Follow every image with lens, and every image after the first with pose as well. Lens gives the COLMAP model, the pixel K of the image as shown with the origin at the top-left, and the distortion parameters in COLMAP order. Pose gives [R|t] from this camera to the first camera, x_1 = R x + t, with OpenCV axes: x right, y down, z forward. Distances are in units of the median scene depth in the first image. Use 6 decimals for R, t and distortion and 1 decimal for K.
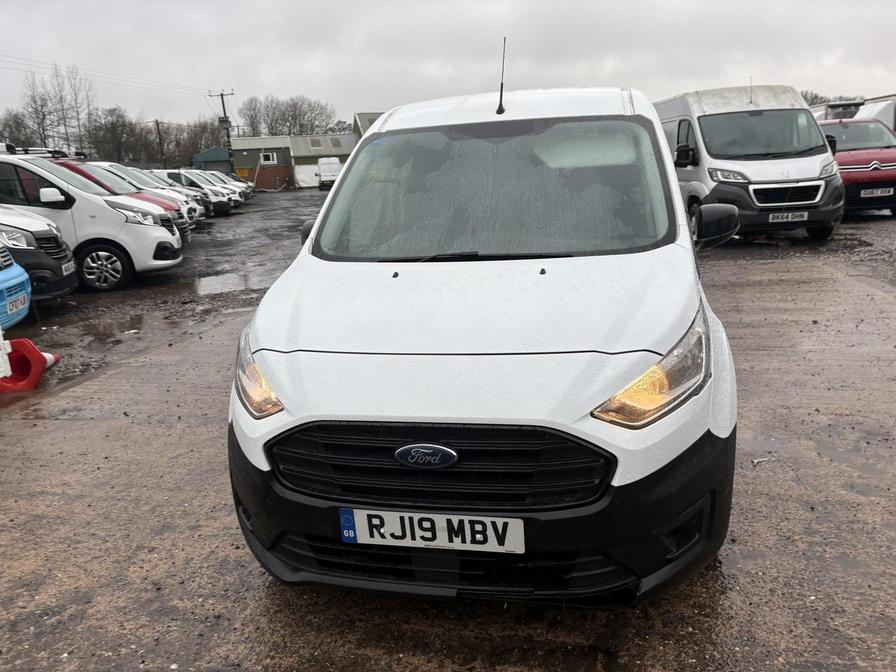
lens RADIAL K [[675.6, 0, 450.8], [0, 675.6, 336.2], [0, 0, 1]] dist [0.037414, -0.034817]
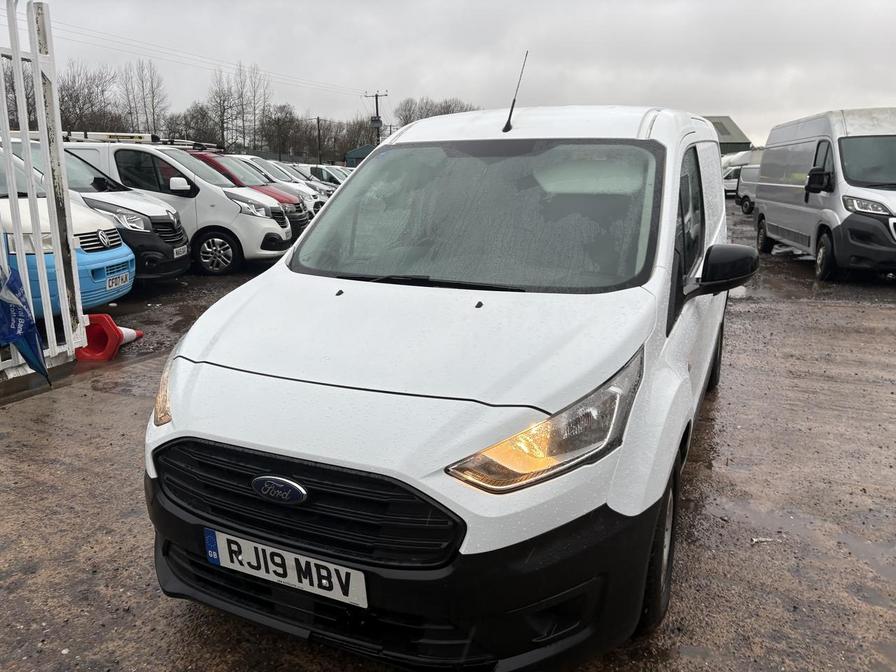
lens RADIAL K [[675.6, 0, 444.7], [0, 675.6, 334.3], [0, 0, 1]] dist [0.037414, -0.034817]
pose [[0.974424, 0.103502, -0.199461, 0.244038], [-0.105227, 0.994446, 0.001964, -0.045531], [0.198556, 0.019075, 0.979904, 0.069062]]
